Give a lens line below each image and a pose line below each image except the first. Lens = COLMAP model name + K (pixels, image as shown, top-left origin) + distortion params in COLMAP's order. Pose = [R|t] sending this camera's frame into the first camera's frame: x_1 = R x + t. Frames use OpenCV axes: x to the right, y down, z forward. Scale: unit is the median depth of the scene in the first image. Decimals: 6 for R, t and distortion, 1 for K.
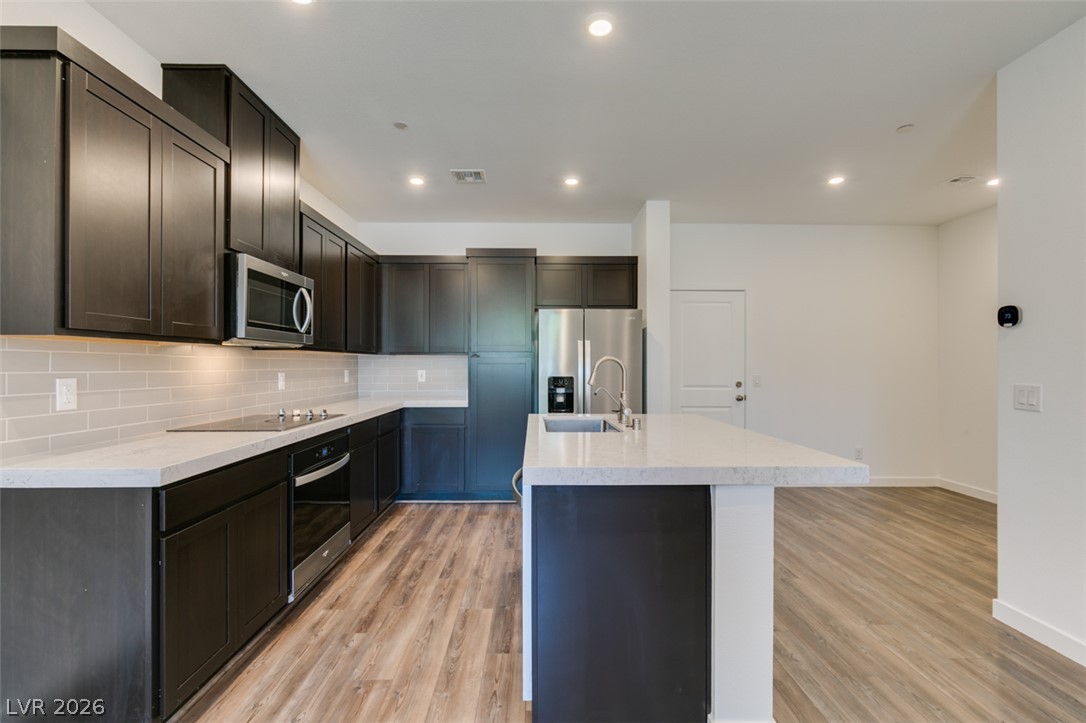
lens RADIAL K [[485.9, 0, 540.7], [0, 485.9, 363.0], [0, 0, 1]] dist [-0.000197, -0.000401]
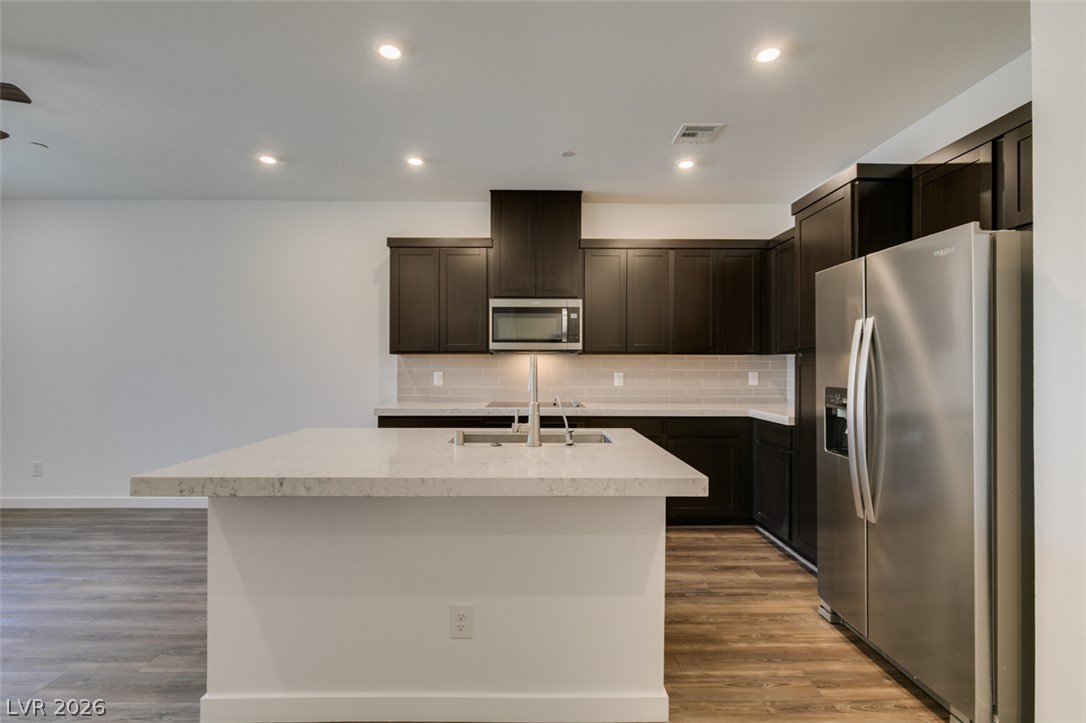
lens RADIAL K [[485.9, 0, 540.7], [0, 485.9, 363.0], [0, 0, 1]] dist [-0.000197, -0.000401]
pose [[-0.002856, -0.005527, -0.999981, 0.850310], [0.001277, 0.999984, -0.005530, 0.003278], [0.999995, -0.001292, -0.002849, 0.951174]]
